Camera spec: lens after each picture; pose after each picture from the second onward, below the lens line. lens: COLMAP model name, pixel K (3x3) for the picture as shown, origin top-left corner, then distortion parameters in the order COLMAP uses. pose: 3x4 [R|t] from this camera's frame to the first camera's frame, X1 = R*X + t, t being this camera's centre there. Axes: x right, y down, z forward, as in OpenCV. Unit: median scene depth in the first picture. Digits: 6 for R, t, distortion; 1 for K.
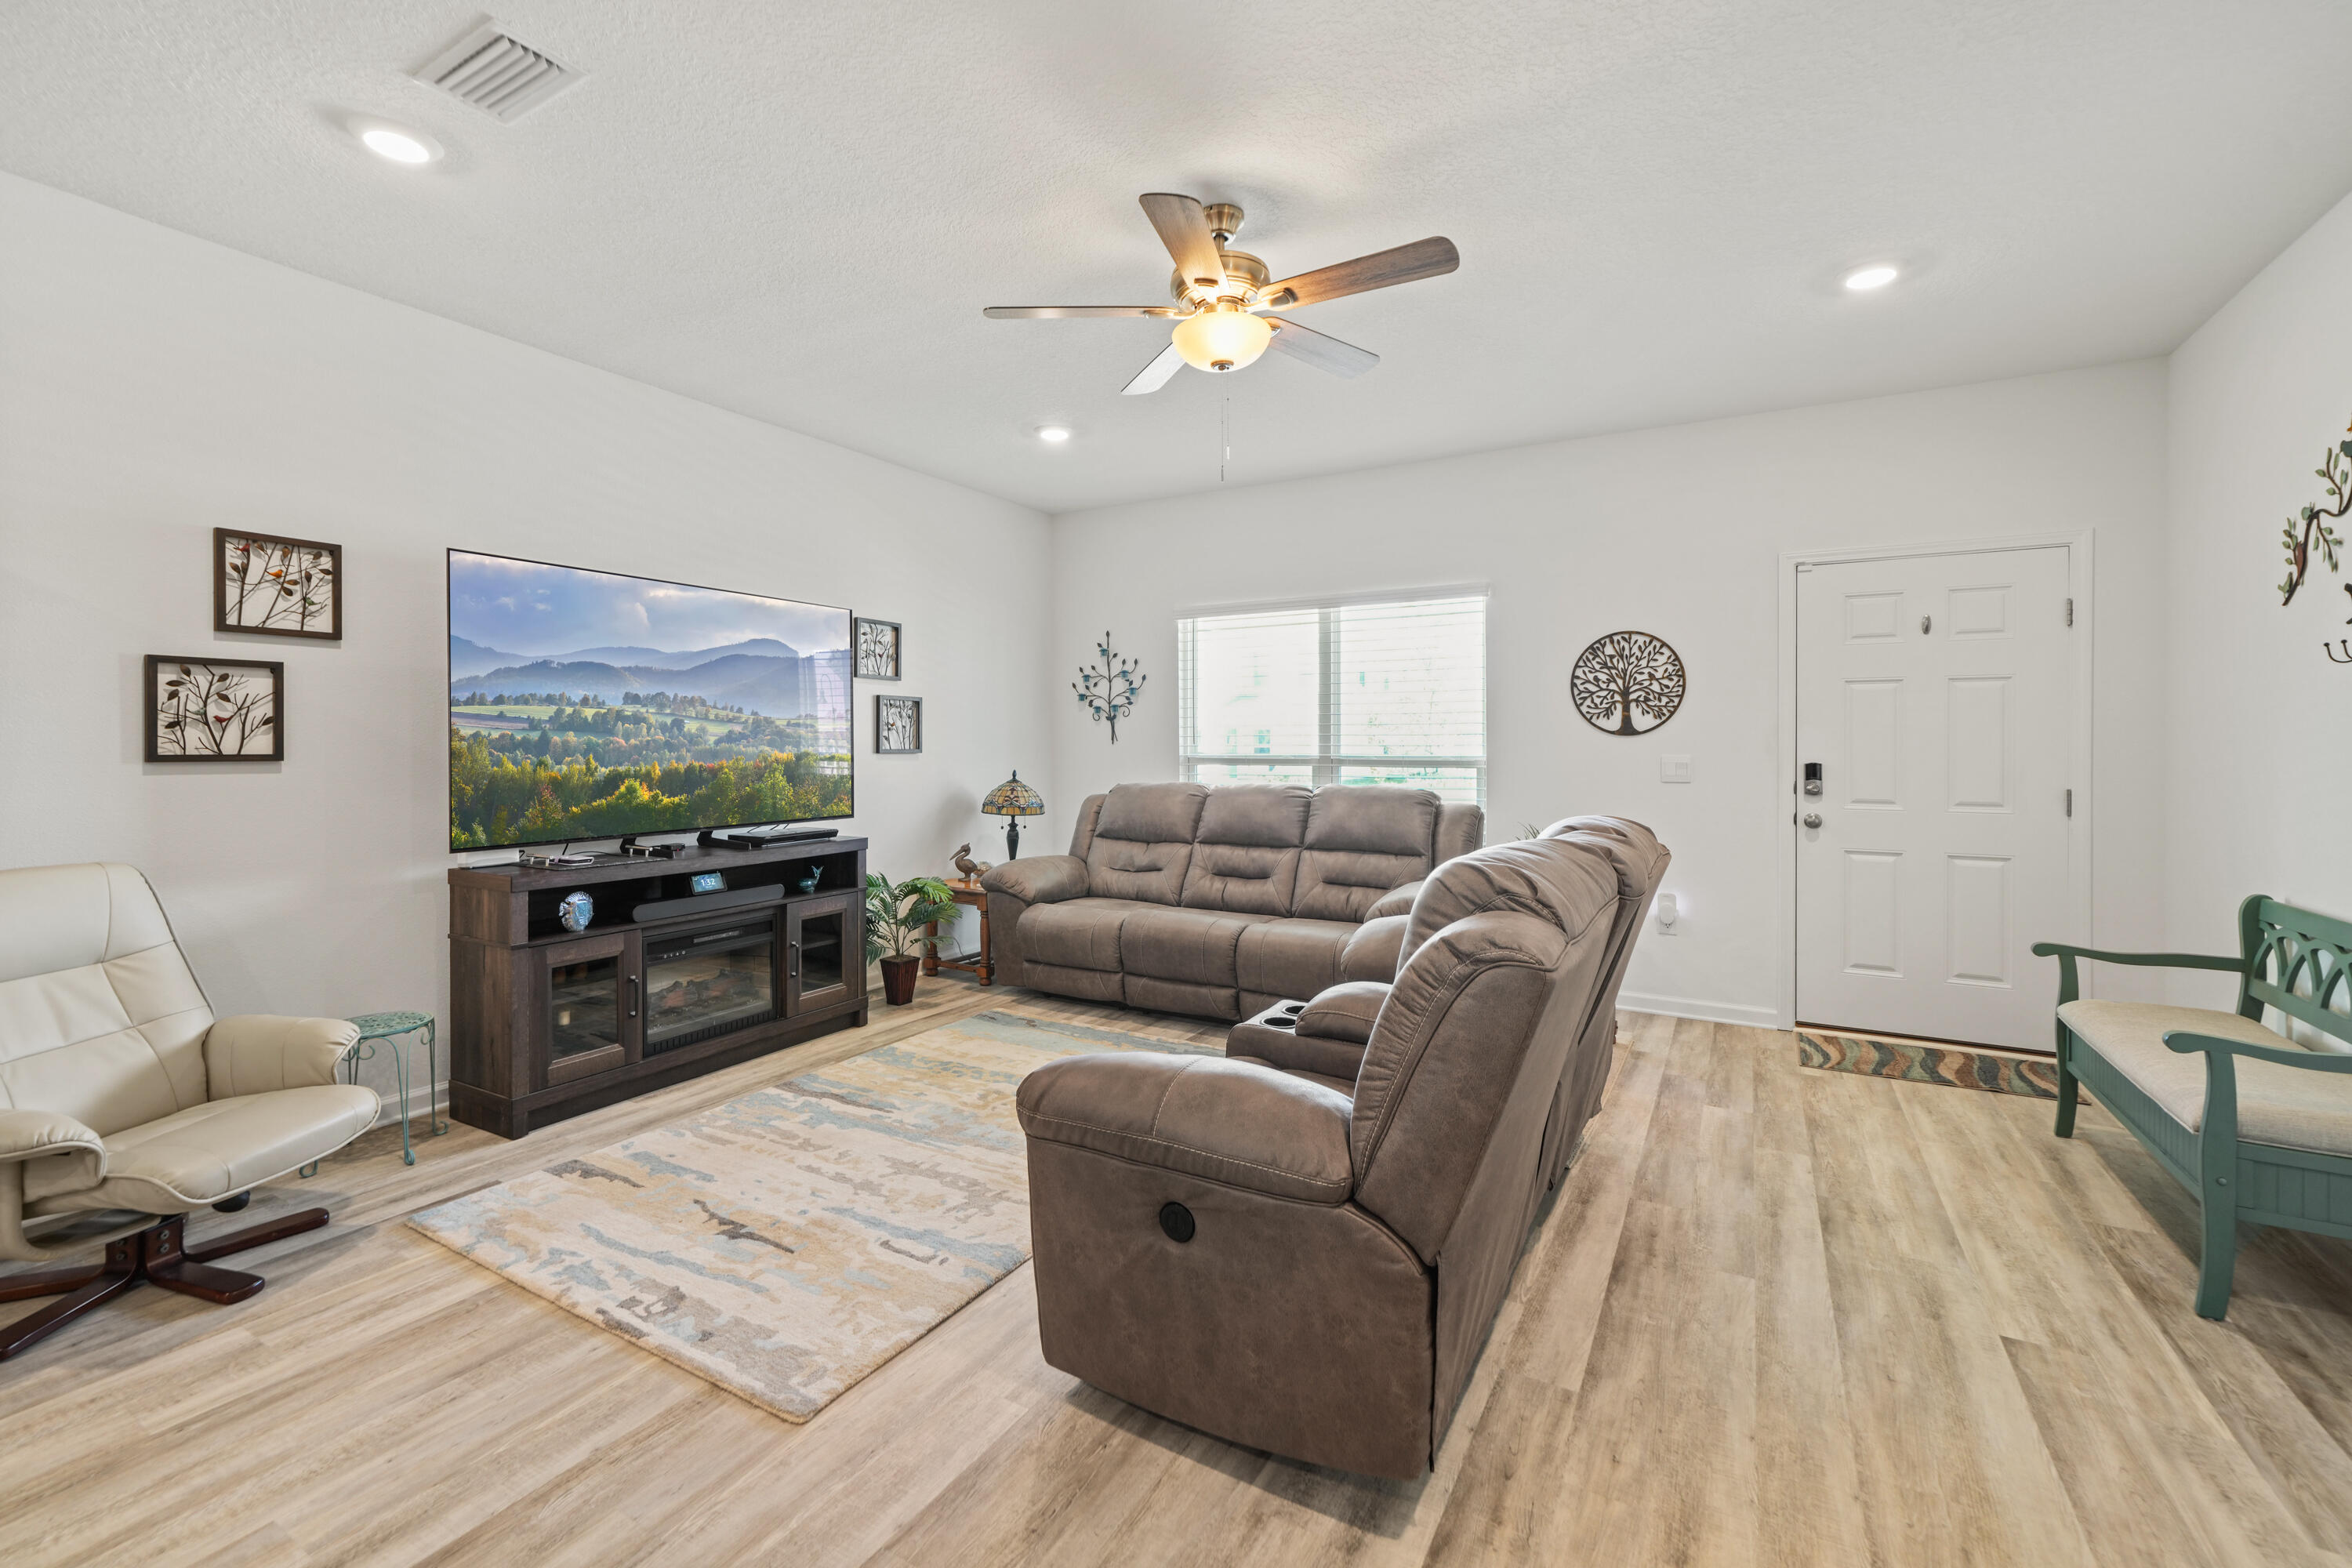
lens RADIAL K [[1001.7, 0, 1153.7], [0, 1001.7, 746.5], [0, 0, 1]] dist [-0.000053, 0.000646]
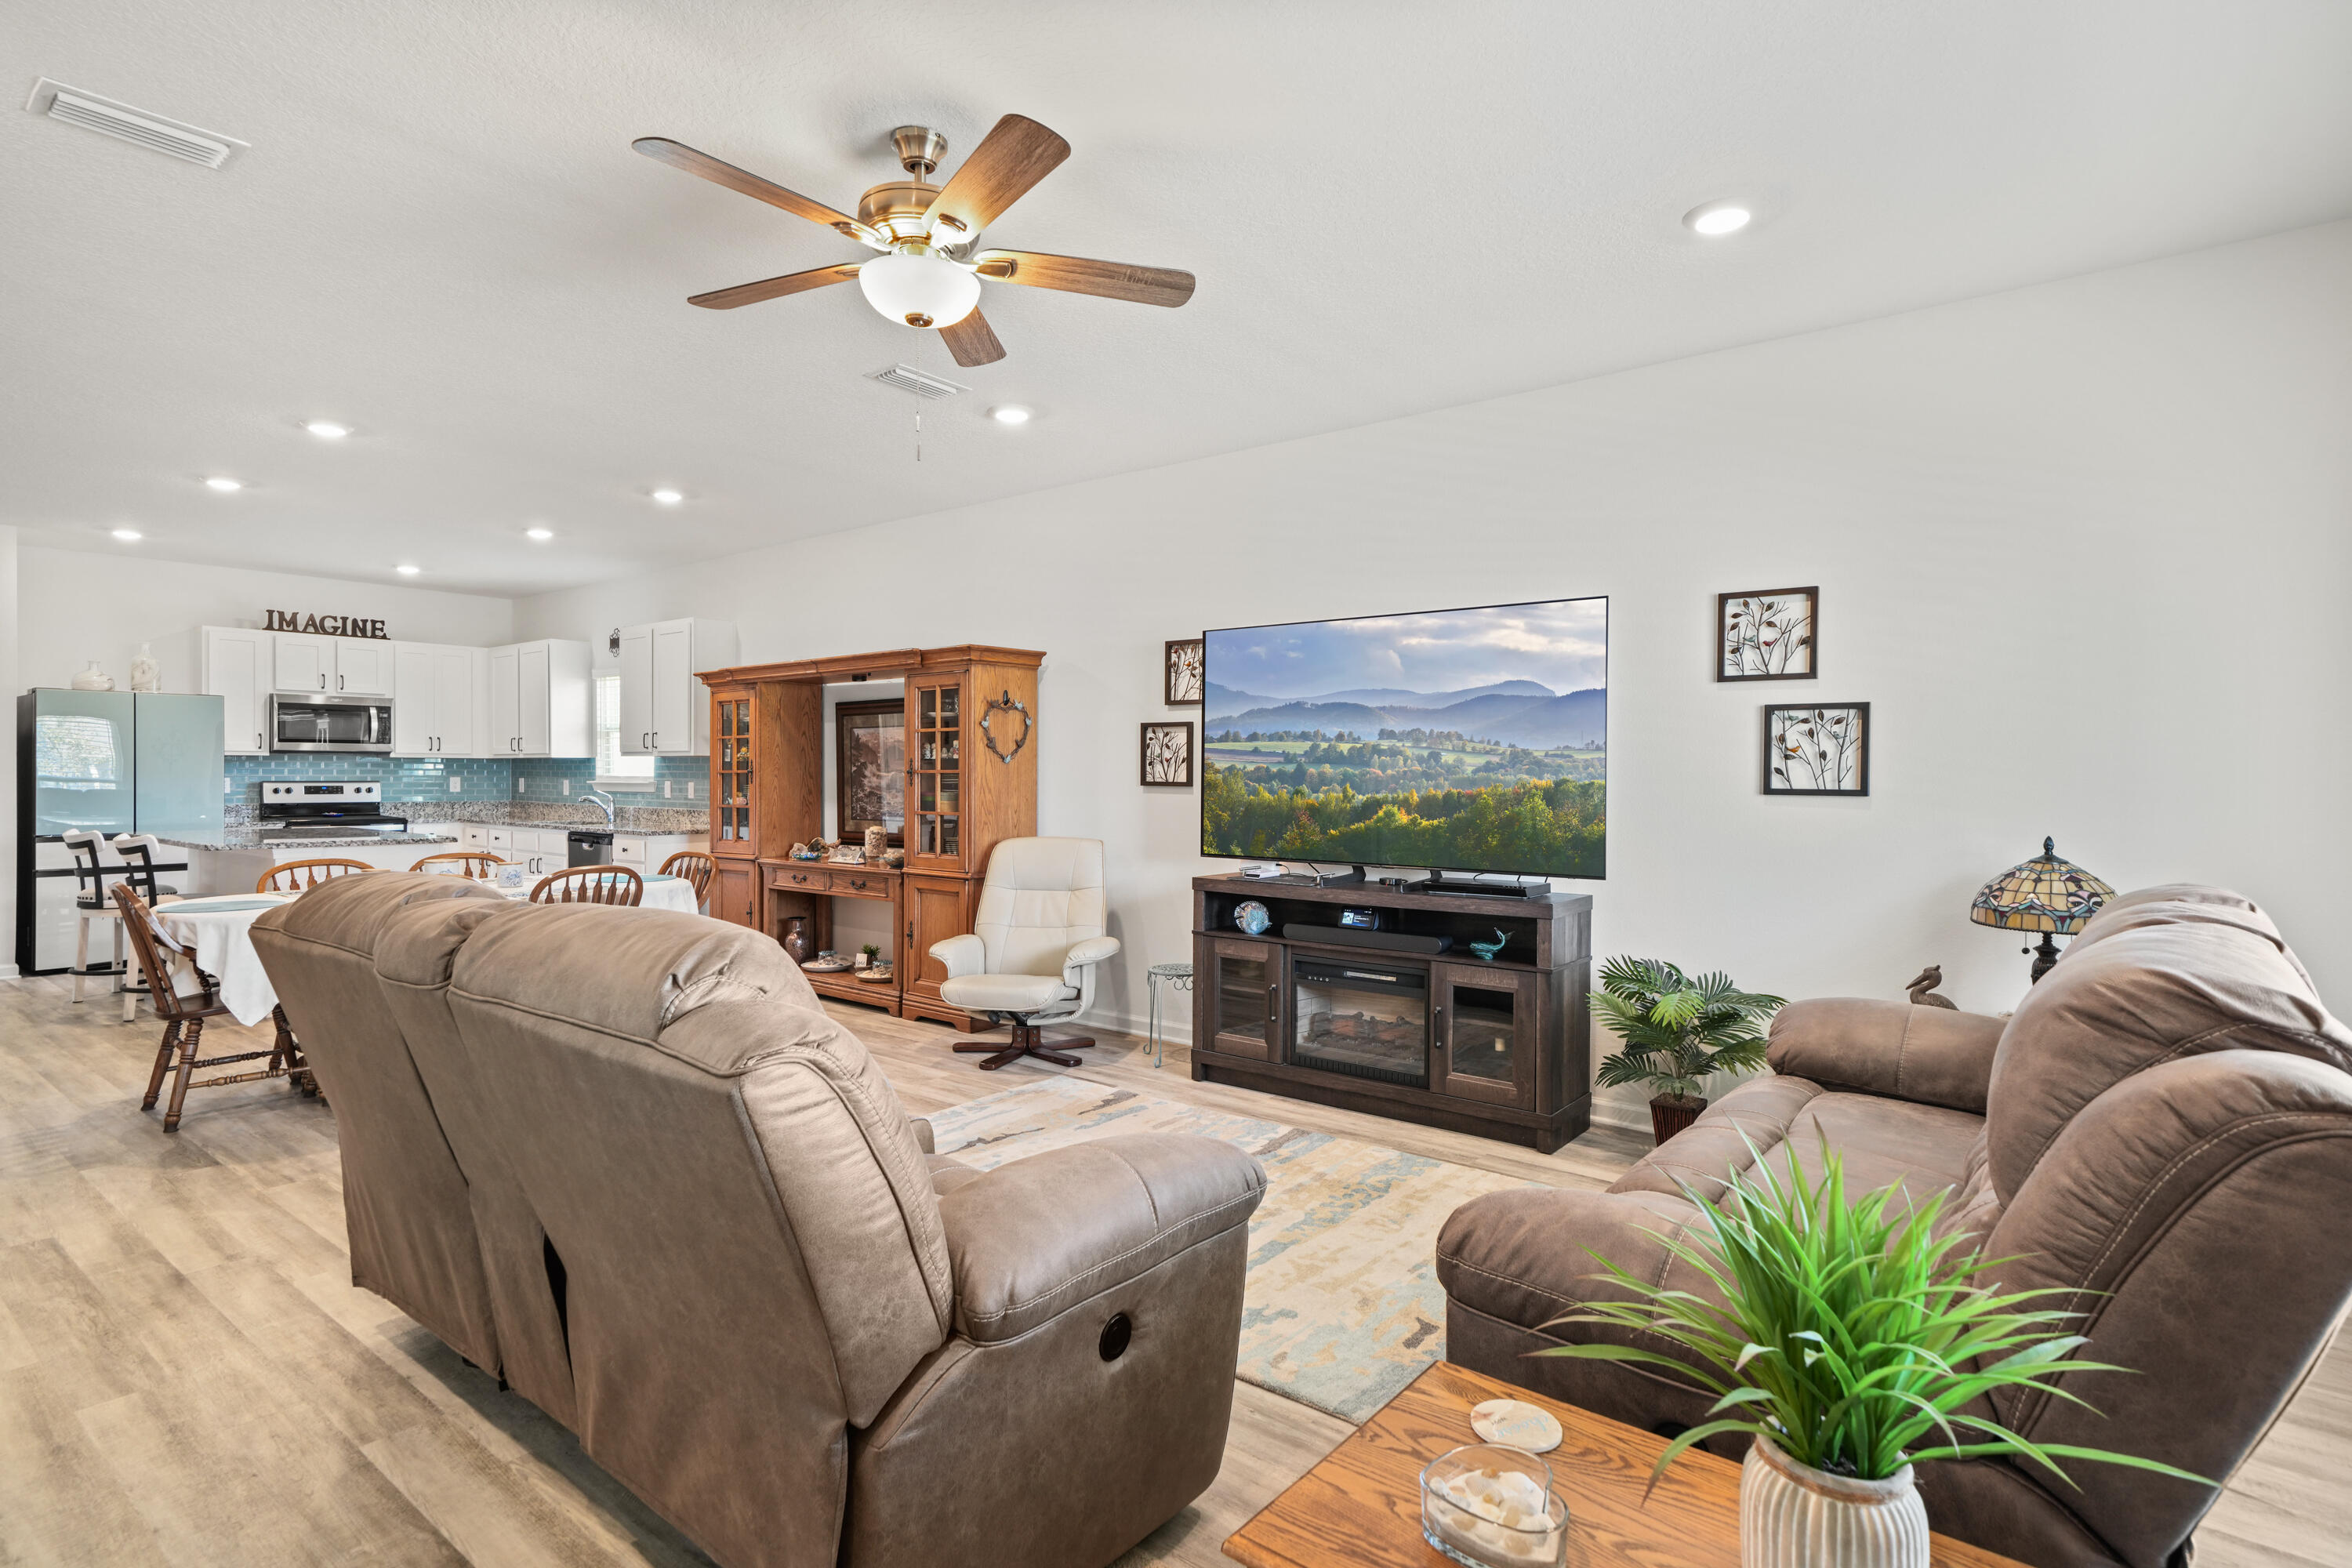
lens RADIAL K [[1191.1, 0, 1173.1], [0, 1191.1, 773.9], [0, 0, 1]] dist [0.003345, 0.011392]
pose [[-0.142186, 0.001784, -0.989838, 0.724037], [-0.007979, 0.999964, 0.002949, -0.007736], [0.989808, 0.008317, -0.142166, 0.961119]]
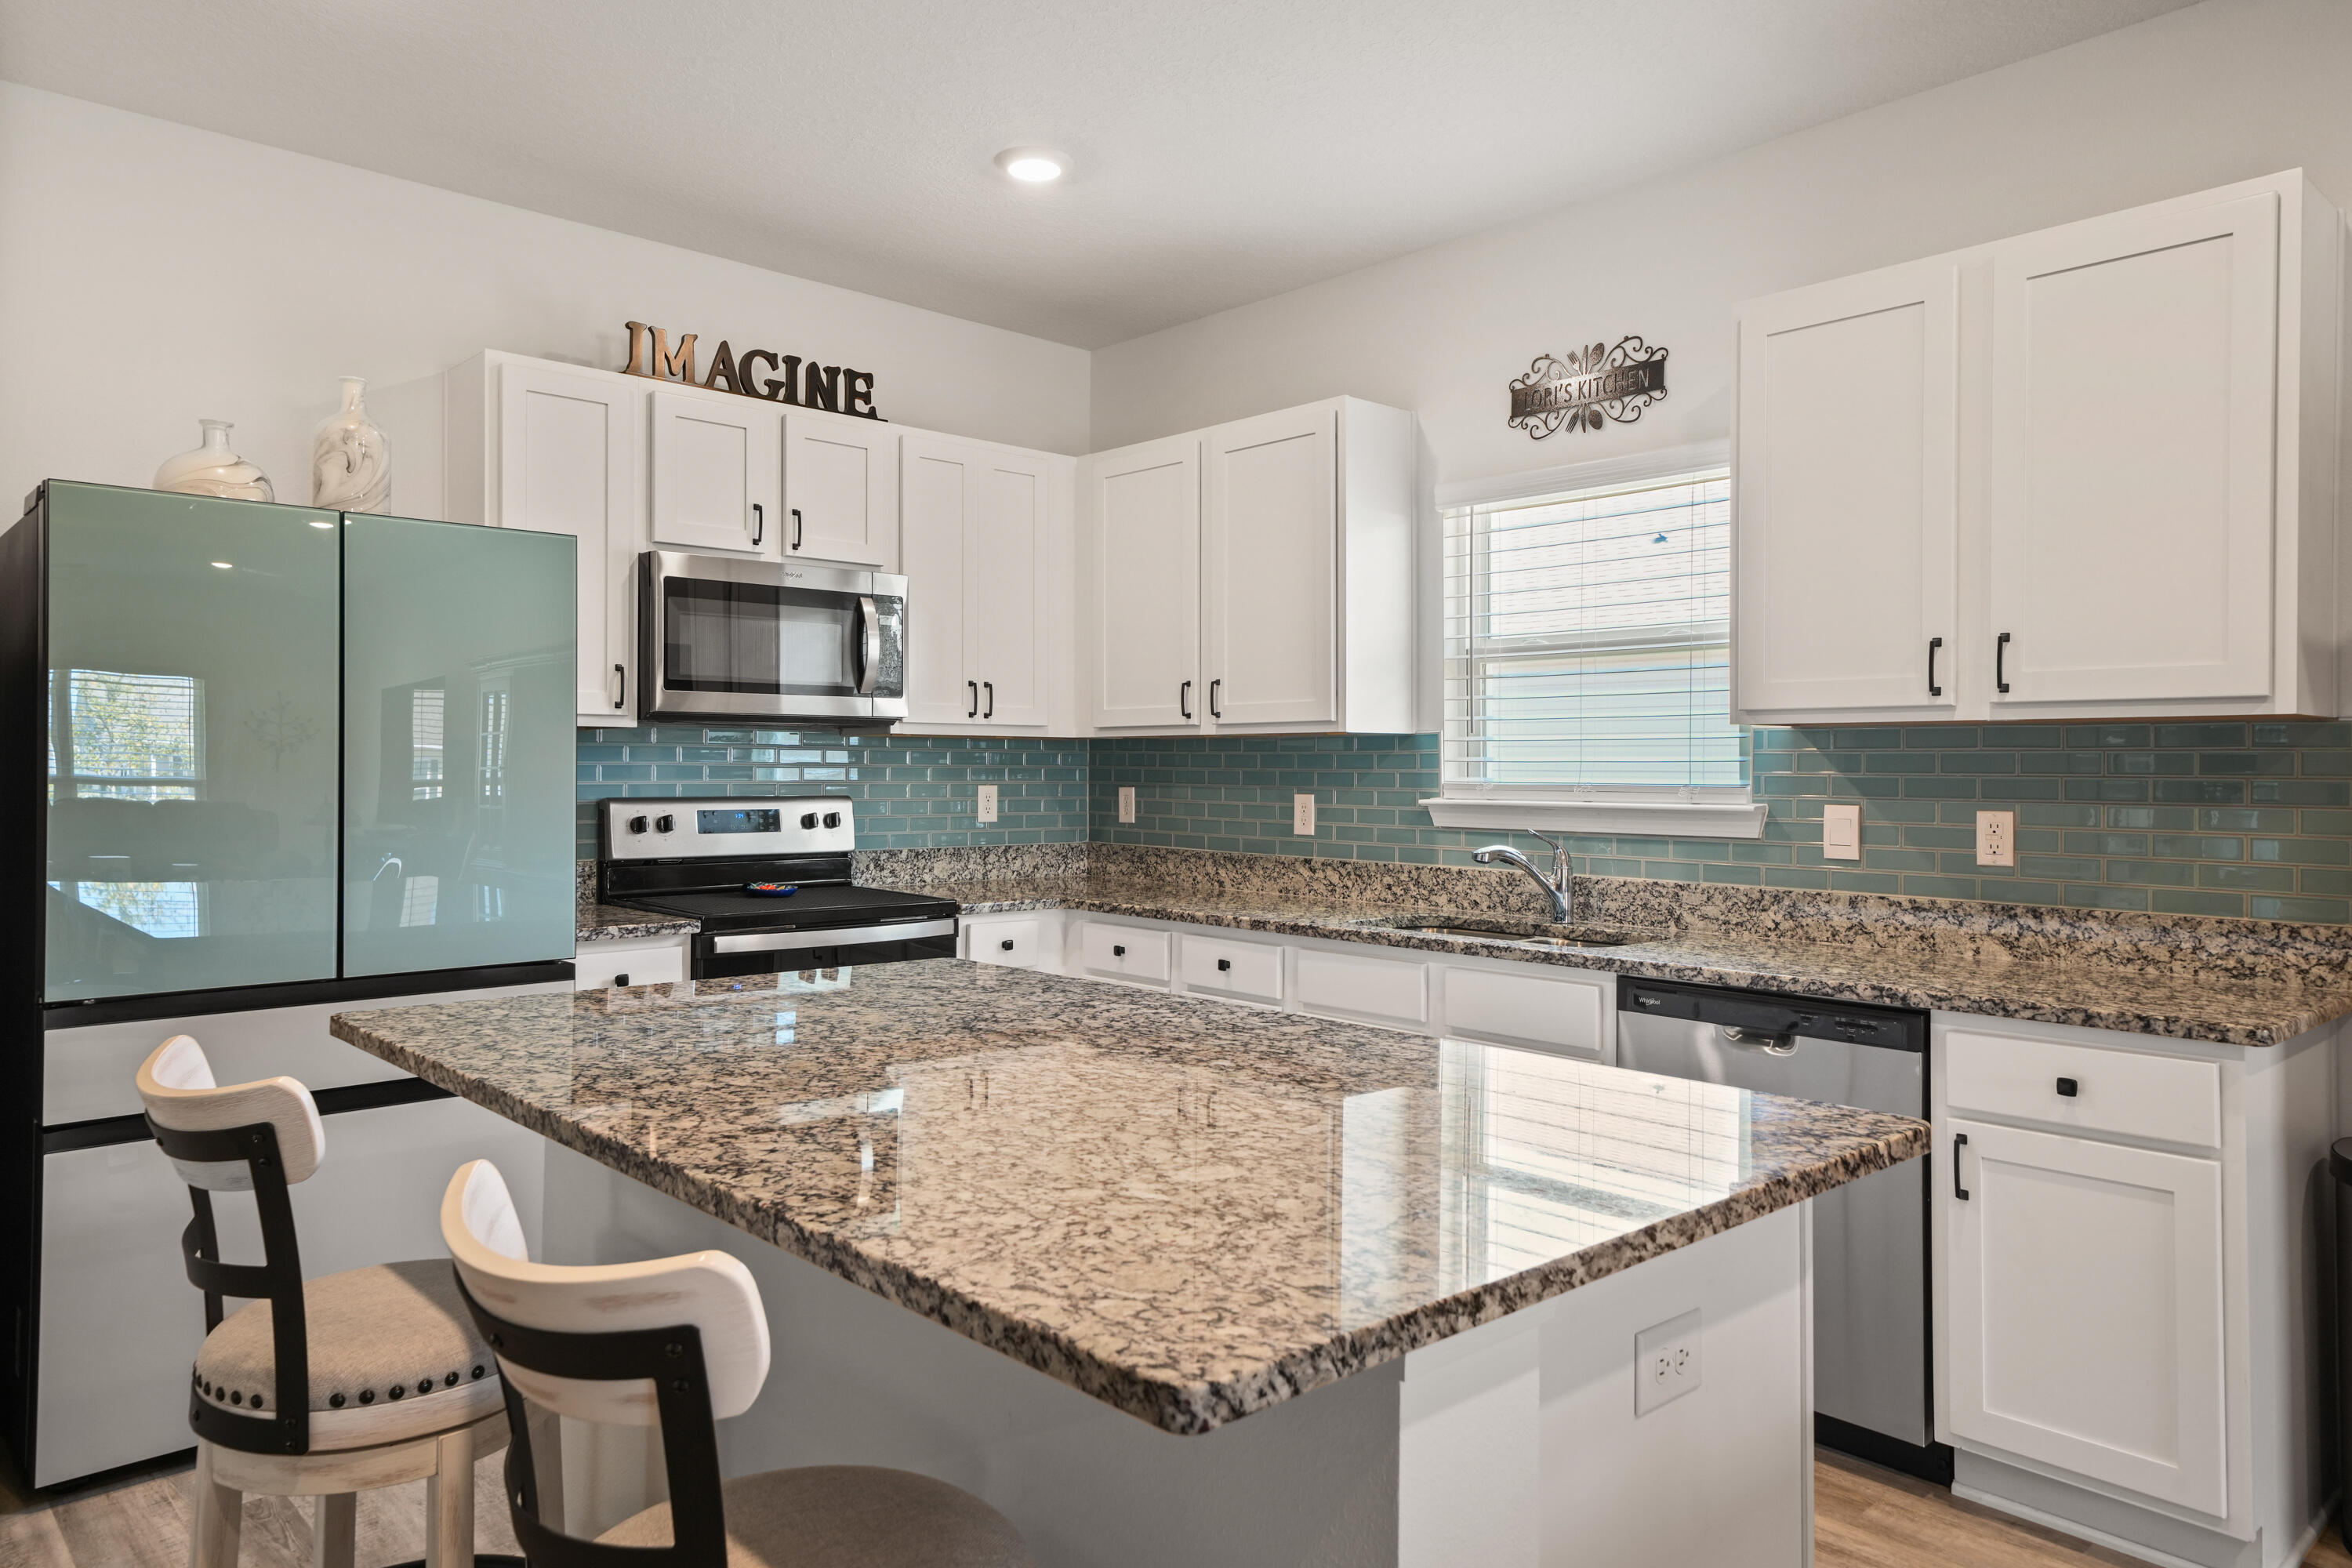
lens RADIAL K [[1530.7, 0, 1161.9], [0, 1530.7, 750.4], [0, 0, 1]] dist [0.036908, -0.005922]
pose [[-0.286159, -0.009737, -0.958133, -0.353701], [-0.008824, 0.999933, -0.007526, -0.001872], [0.958141, 0.006301, -0.286226, -0.378074]]
